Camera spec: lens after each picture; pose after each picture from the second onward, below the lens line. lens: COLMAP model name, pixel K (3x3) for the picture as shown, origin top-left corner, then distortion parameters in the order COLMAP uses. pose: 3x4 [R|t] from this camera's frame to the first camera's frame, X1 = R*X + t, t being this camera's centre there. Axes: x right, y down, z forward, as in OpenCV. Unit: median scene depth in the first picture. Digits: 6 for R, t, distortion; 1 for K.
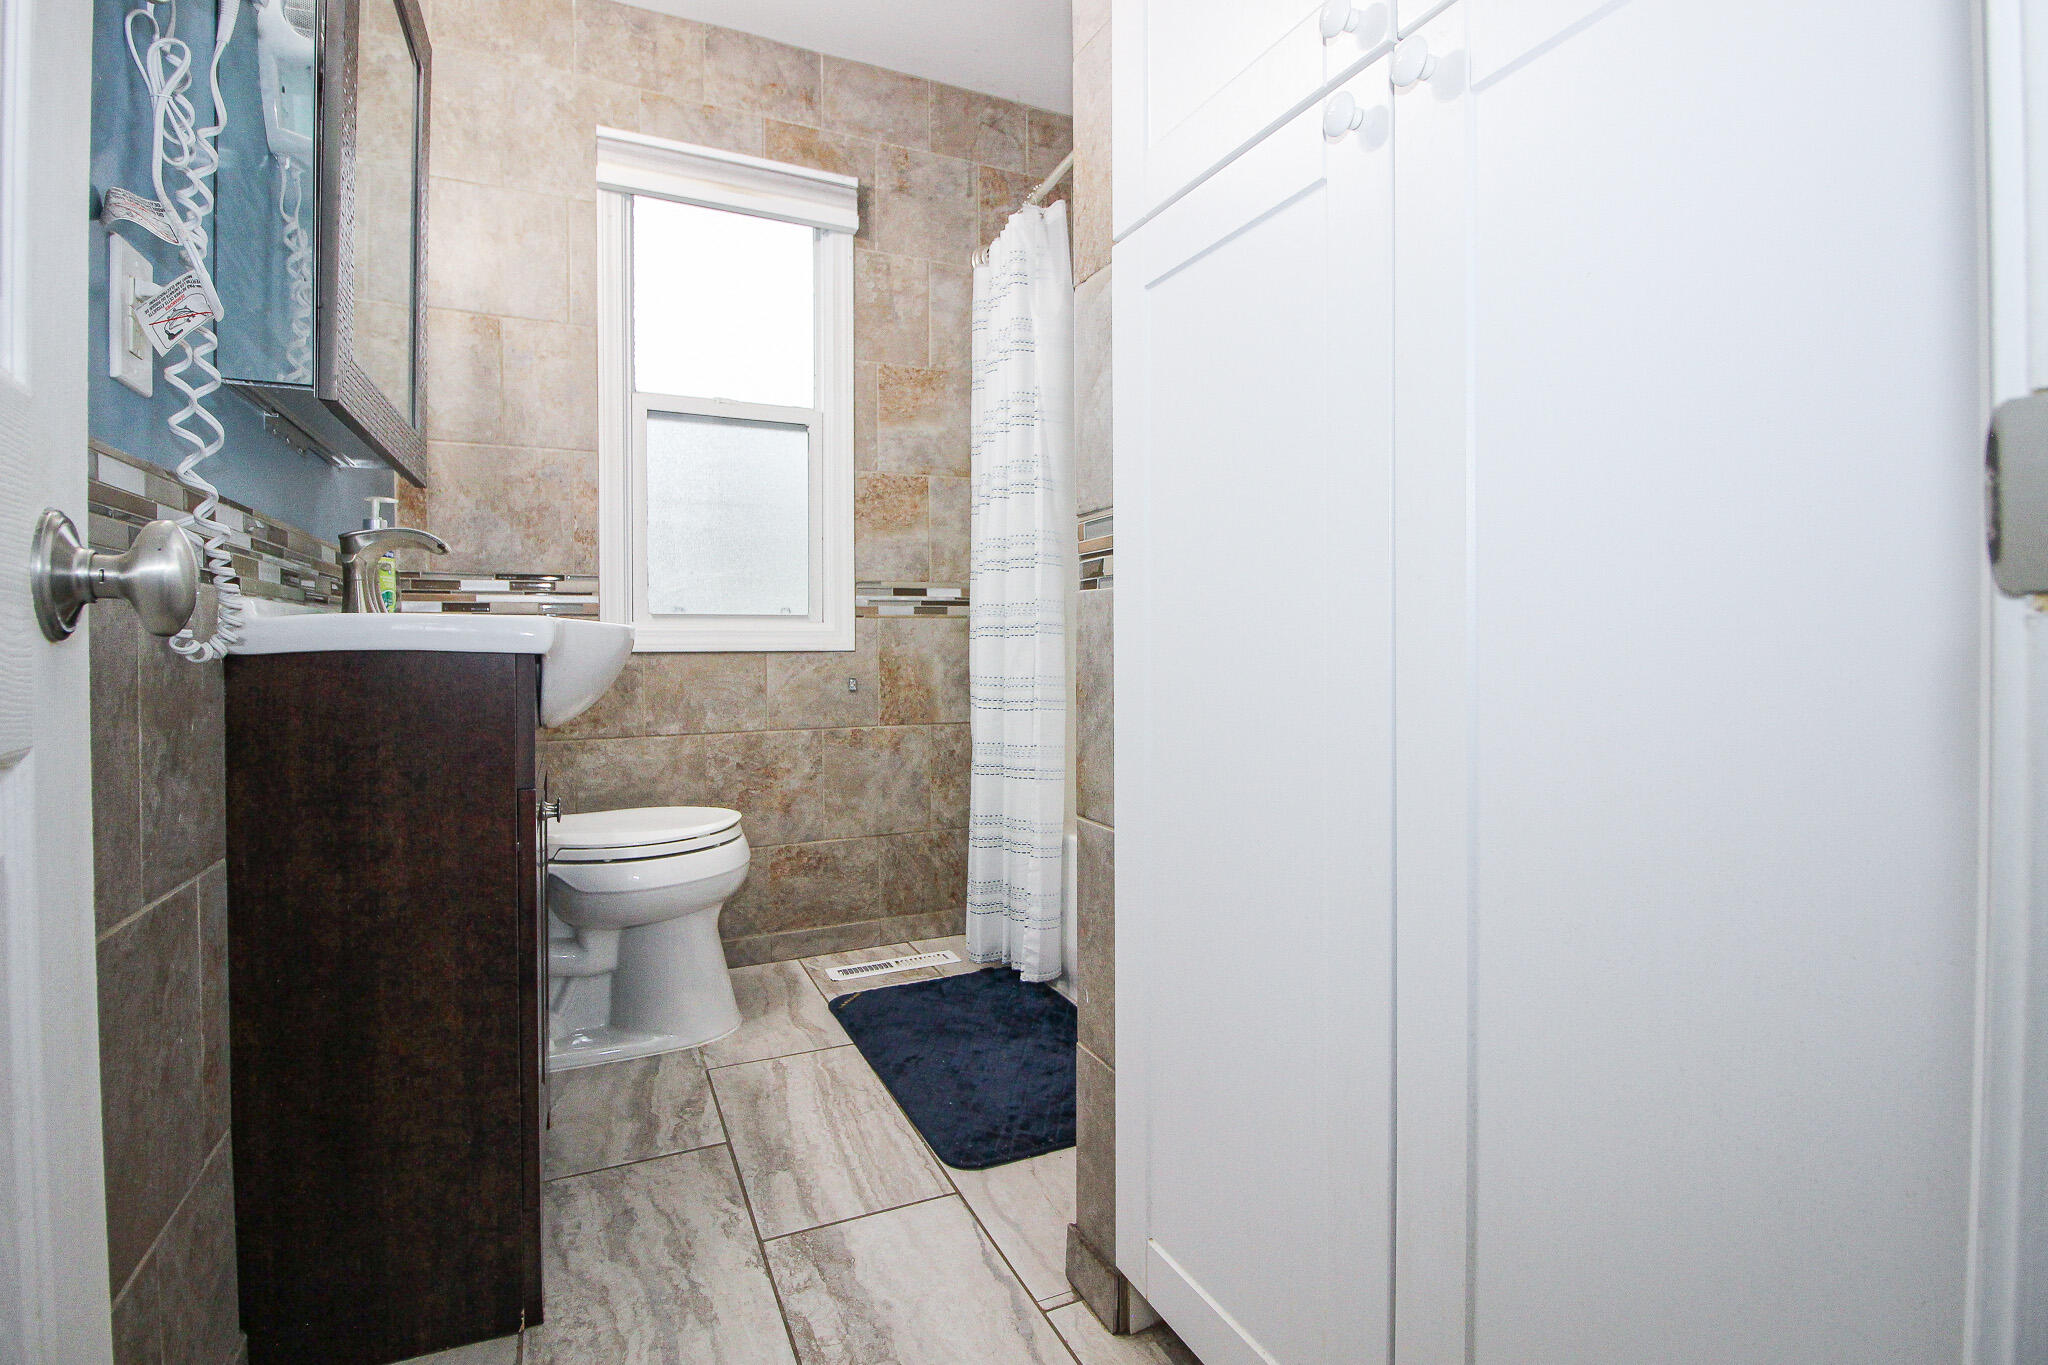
lens RADIAL K [[1006.8, 0, 1033.5], [0, 1006.8, 667.2], [0, 0, 1]] dist [-0.003168, -0.000878]
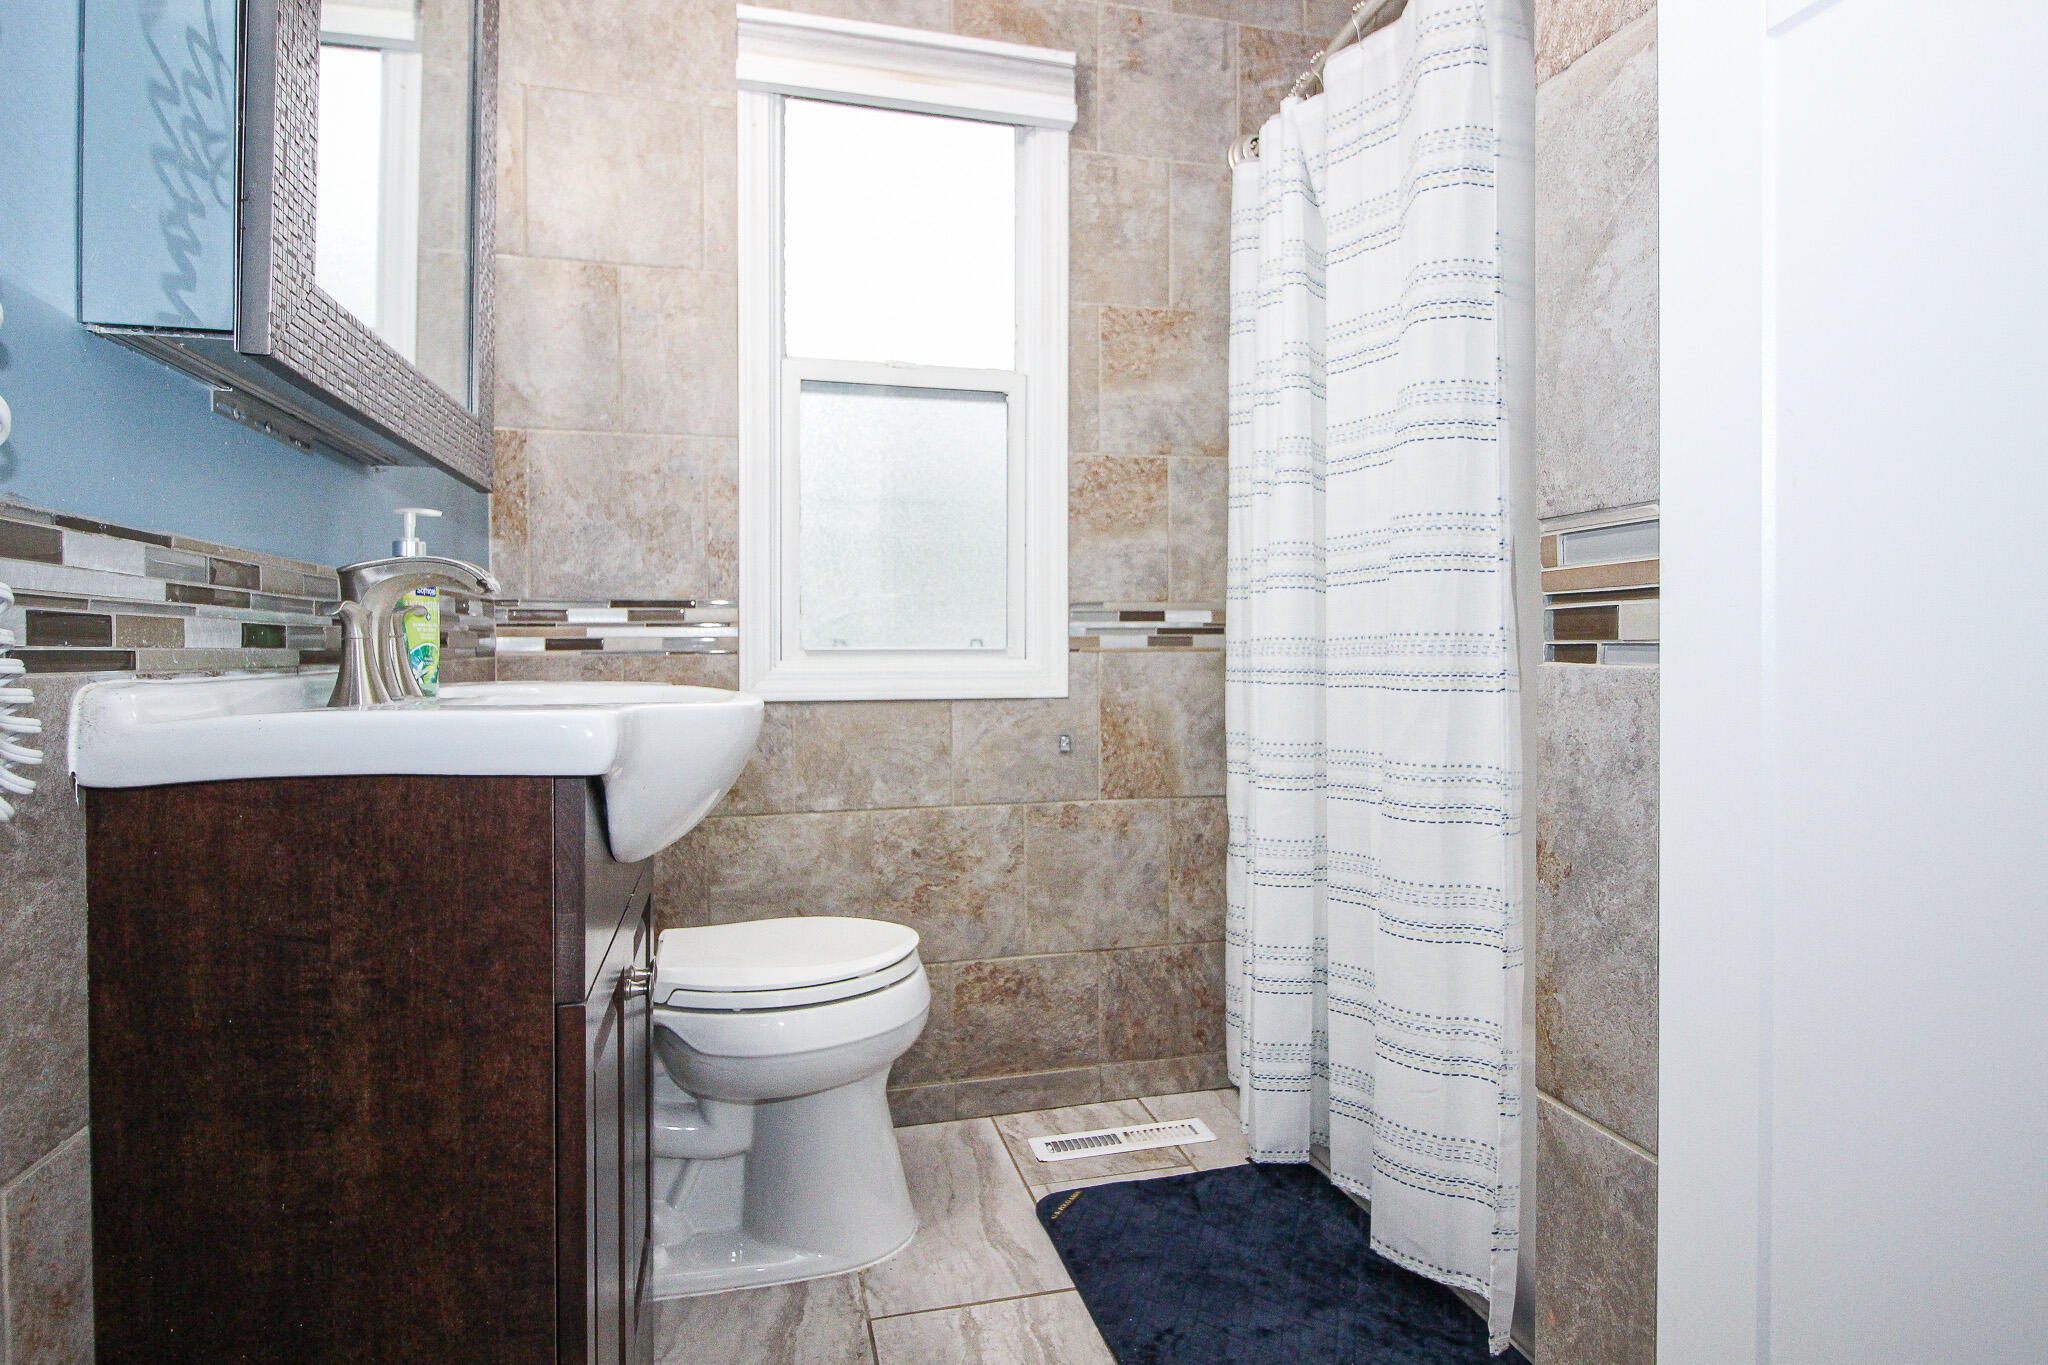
lens RADIAL K [[1101.4, 0, 1025.6], [0, 1101.4, 672.9], [0, 0, 1]] dist [-0.000807, -0.000220]
pose [[0.983290, 0.006124, -0.181941, -0.069940], [-0.005337, 0.999974, 0.004815, -0.043057], [0.181965, -0.003764, 0.983298, 0.230449]]
